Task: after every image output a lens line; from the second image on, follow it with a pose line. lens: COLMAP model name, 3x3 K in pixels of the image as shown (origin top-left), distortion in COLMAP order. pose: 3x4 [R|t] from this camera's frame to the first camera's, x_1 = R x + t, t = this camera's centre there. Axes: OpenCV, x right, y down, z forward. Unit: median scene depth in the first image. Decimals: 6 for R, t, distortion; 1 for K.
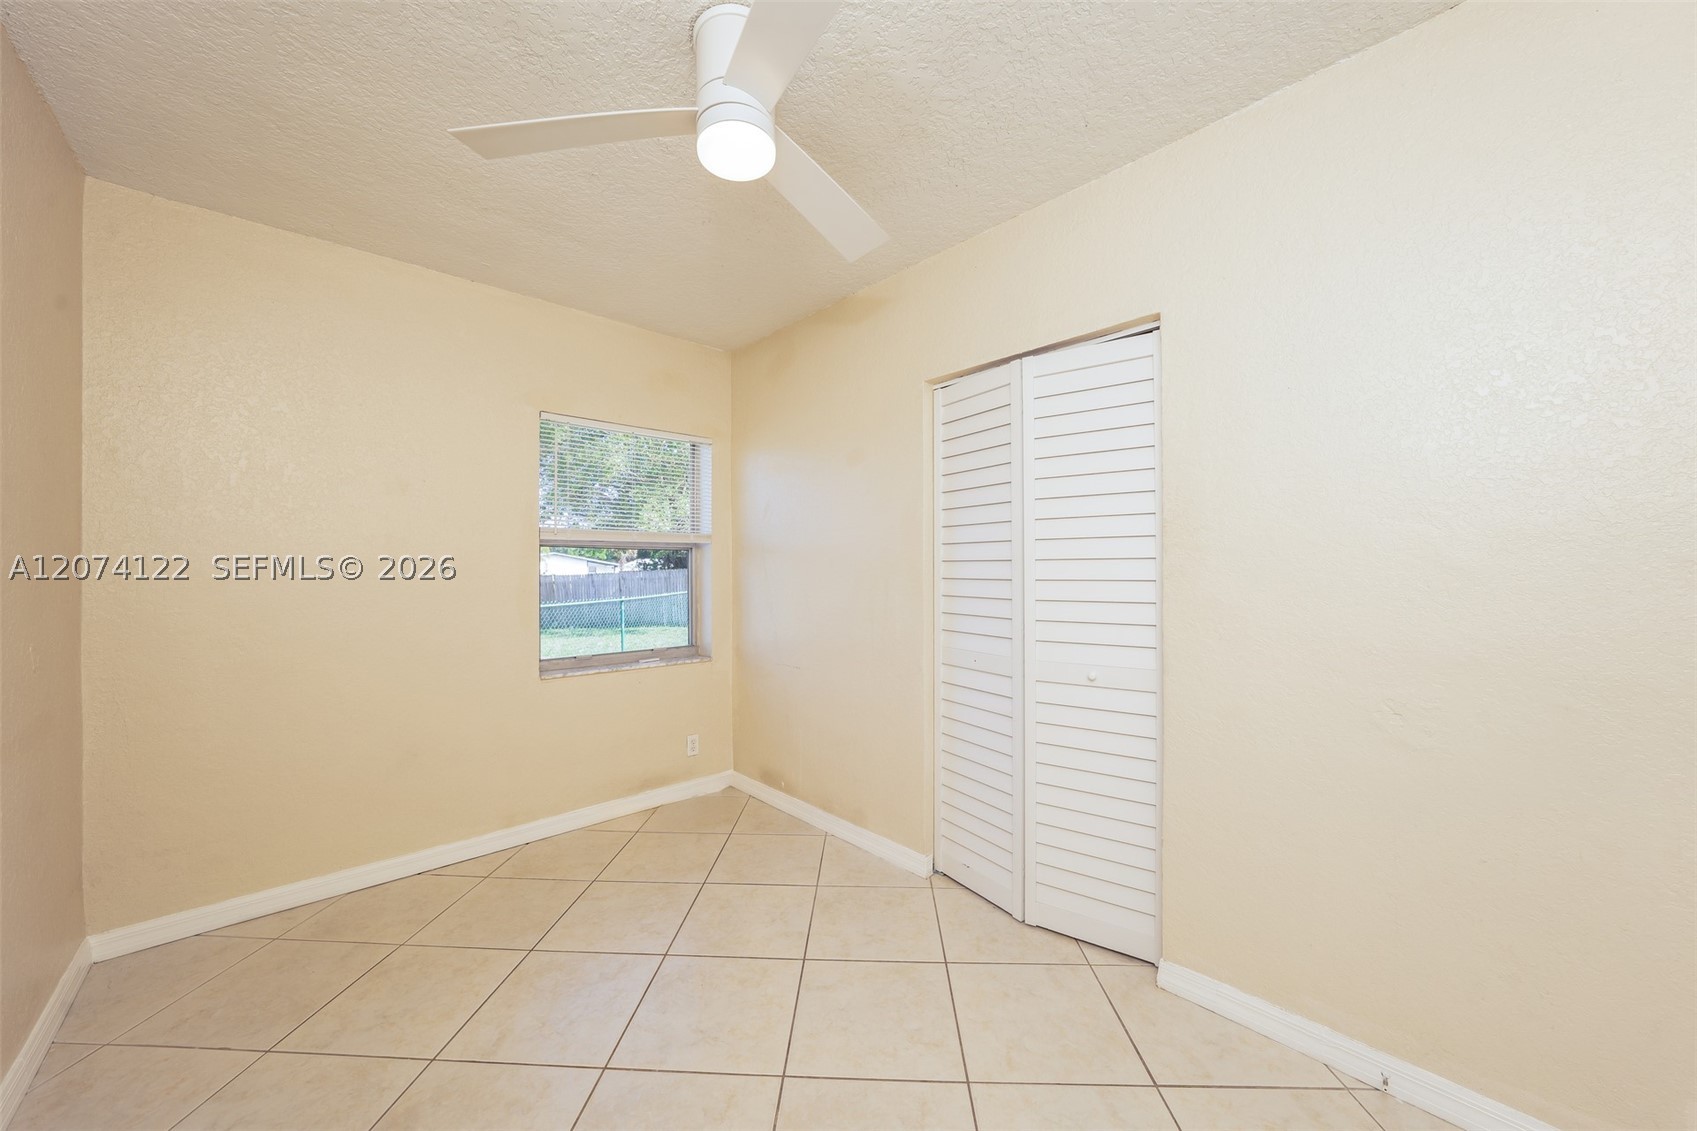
lens RADIAL K [[605.7, 0, 850.0], [0, 605.7, 569.2], [0, 0, 1]] dist [-0.000919, 0.000310]
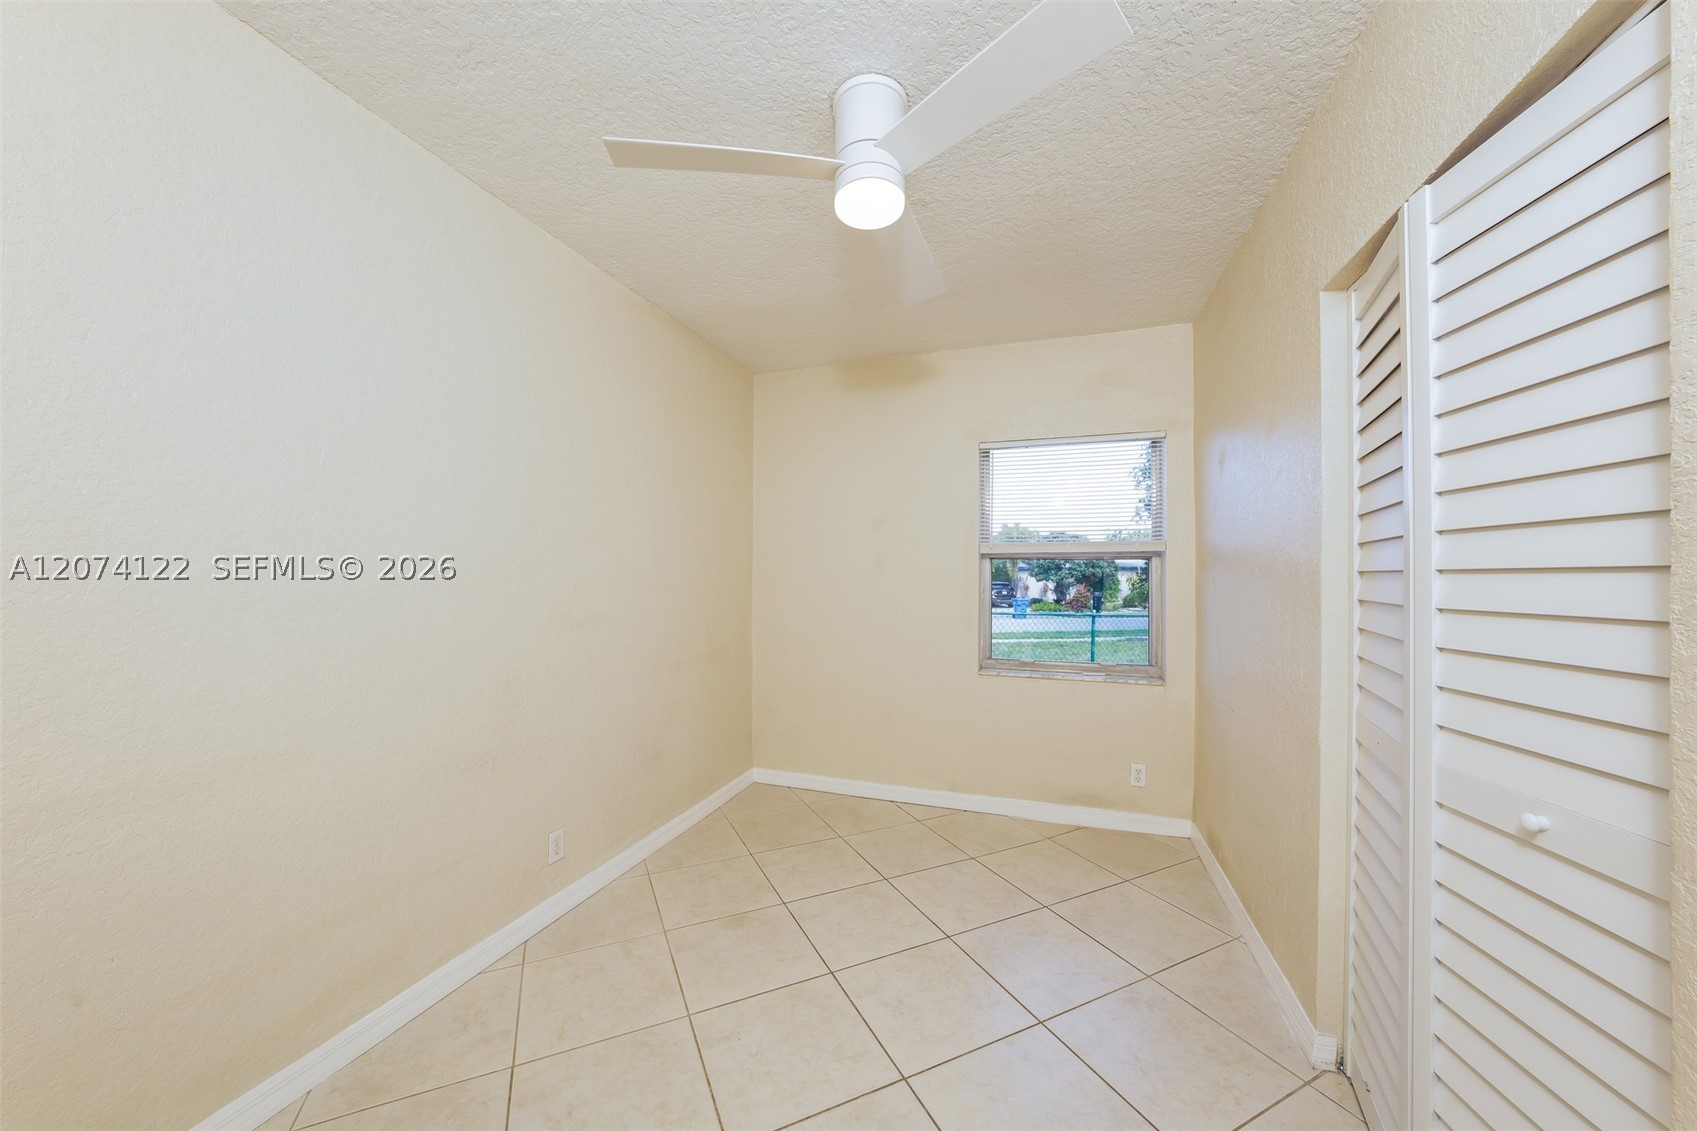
lens RADIAL K [[605.7, 0, 840.8], [0, 605.7, 570.5], [0, 0, 1]] dist [-0.000919, 0.000310]
pose [[0.470645, -0.004923, -0.882309, 0.378403], [-0.002212, 0.999975, -0.006760, -0.008338], [0.882320, 0.005133, 0.470622, 0.210898]]
